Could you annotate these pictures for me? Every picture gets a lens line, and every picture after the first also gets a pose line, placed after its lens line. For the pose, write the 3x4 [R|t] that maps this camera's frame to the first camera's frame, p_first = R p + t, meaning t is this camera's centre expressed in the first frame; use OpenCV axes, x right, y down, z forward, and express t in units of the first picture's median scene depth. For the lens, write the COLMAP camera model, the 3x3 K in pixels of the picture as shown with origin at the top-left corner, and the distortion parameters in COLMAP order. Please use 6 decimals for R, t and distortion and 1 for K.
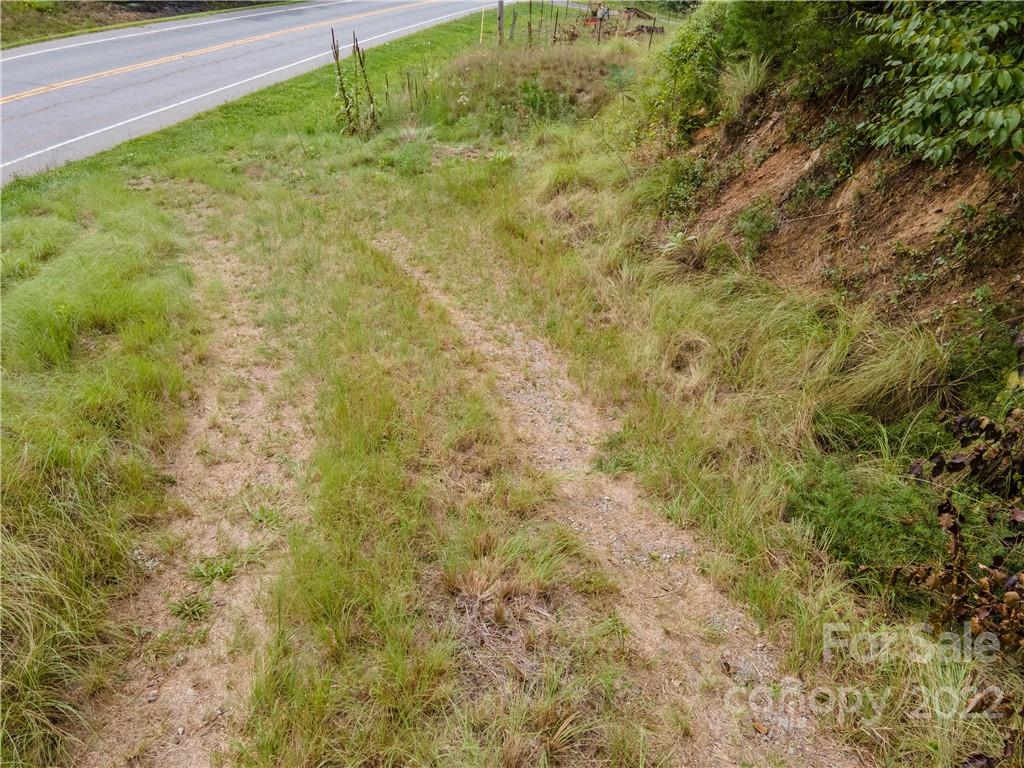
lens RADIAL K [[735.7, 0, 512.0], [0, 735.7, 384.0], [0, 0, 1]] dist [0.027639, 0.048865]
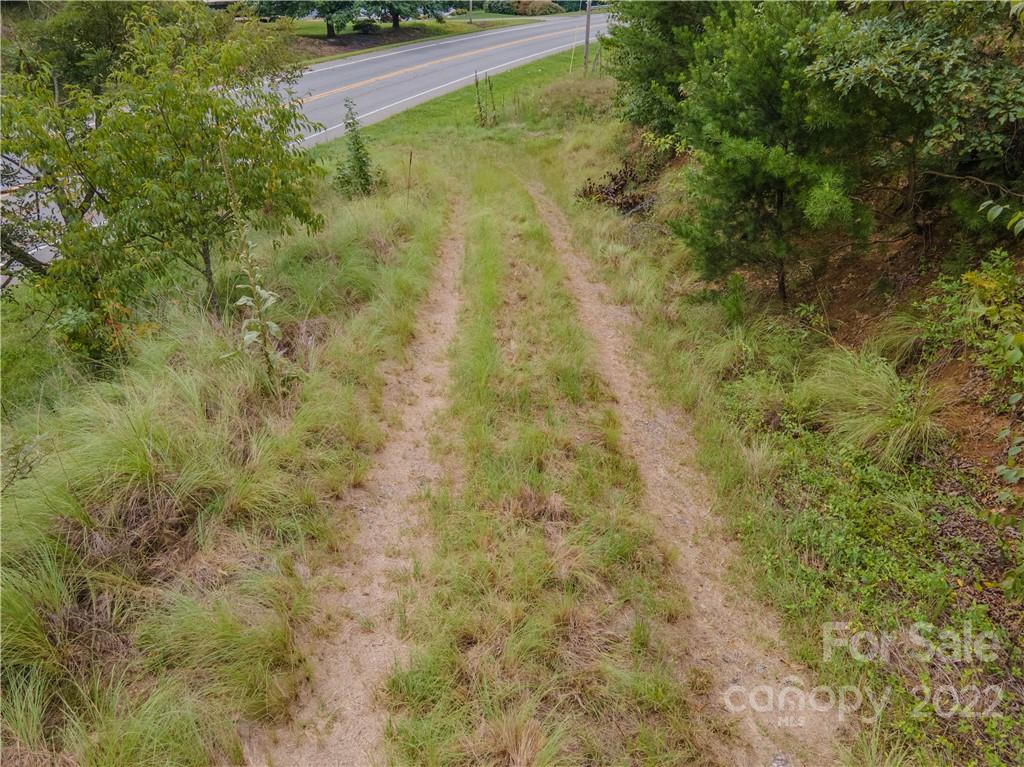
lens RADIAL K [[735.7, 0, 512.0], [0, 735.7, 383.5], [0, 0, 1]] dist [0.027639, 0.048865]
pose [[0.988190, 0.079462, -0.131023, 0.140715], [-0.082106, 0.996512, -0.014896, 0.304571], [0.129382, 0.025478, 0.991267, -0.755599]]
